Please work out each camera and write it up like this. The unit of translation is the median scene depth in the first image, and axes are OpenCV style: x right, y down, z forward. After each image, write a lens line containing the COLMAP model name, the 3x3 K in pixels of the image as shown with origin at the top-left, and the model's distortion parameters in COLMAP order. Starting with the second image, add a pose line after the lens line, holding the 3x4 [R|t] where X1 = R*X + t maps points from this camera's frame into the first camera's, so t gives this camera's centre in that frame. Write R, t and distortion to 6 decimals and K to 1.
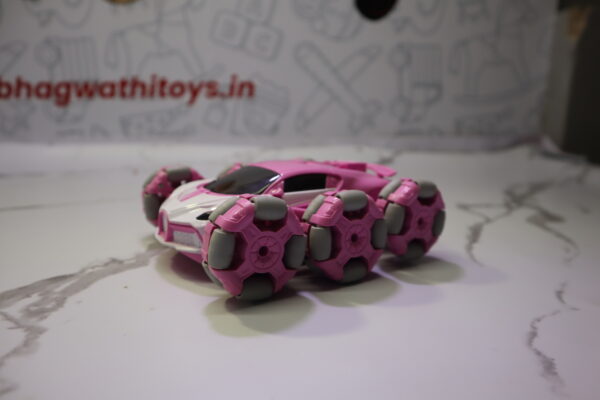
lens RADIAL K [[427.6, 0, 301.3], [0, 427.6, 200.0], [0, 0, 1]] dist [-0.111626, 0.081750]
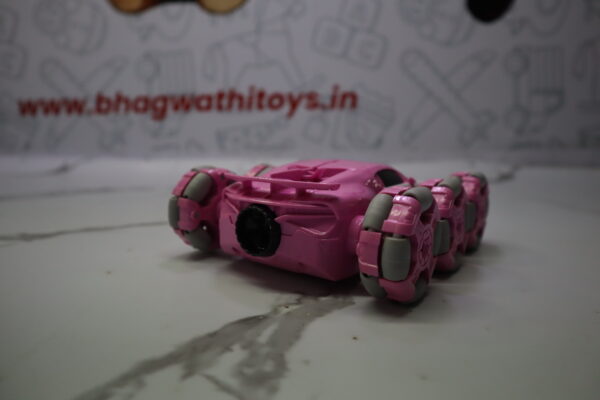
lens RADIAL K [[427.6, 0, 301.3], [0, 427.6, 200.0], [0, 0, 1]] dist [-0.111626, 0.081750]
pose [[0.991137, 0.003869, -0.132791, -0.110019], [-0.009929, 0.998938, -0.045002, 0.001920], [0.132476, 0.045922, 0.990122, 0.071212]]
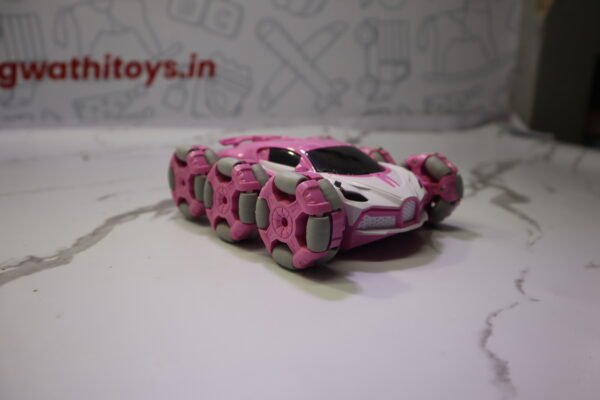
lens RADIAL K [[427.6, 0, 301.3], [0, 427.6, 200.0], [0, 0, 1]] dist [-0.111626, 0.081750]
pose [[0.998338, -0.022459, 0.053070, 0.026058], [0.020194, 0.998878, 0.042836, -0.002146], [-0.053973, -0.041693, 0.997672, 0.029858]]
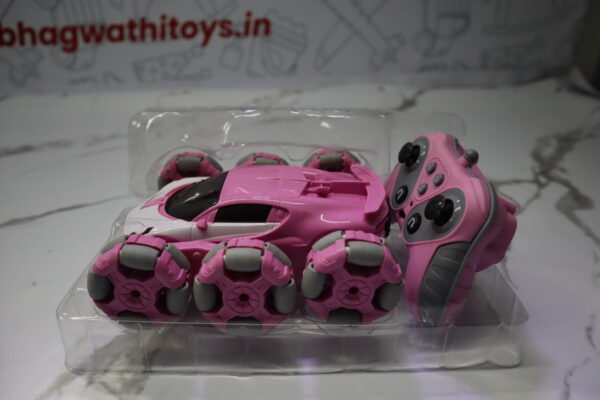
lens RADIAL K [[427.6, 0, 301.3], [0, 427.6, 200.0], [0, 0, 1]] dist [-0.111626, 0.081750]
pose [[0.999667, -0.016989, -0.019404, -0.031579], [0.021180, 0.970103, 0.241768, -0.113249], [0.014717, -0.242099, 0.970140, 0.001157]]
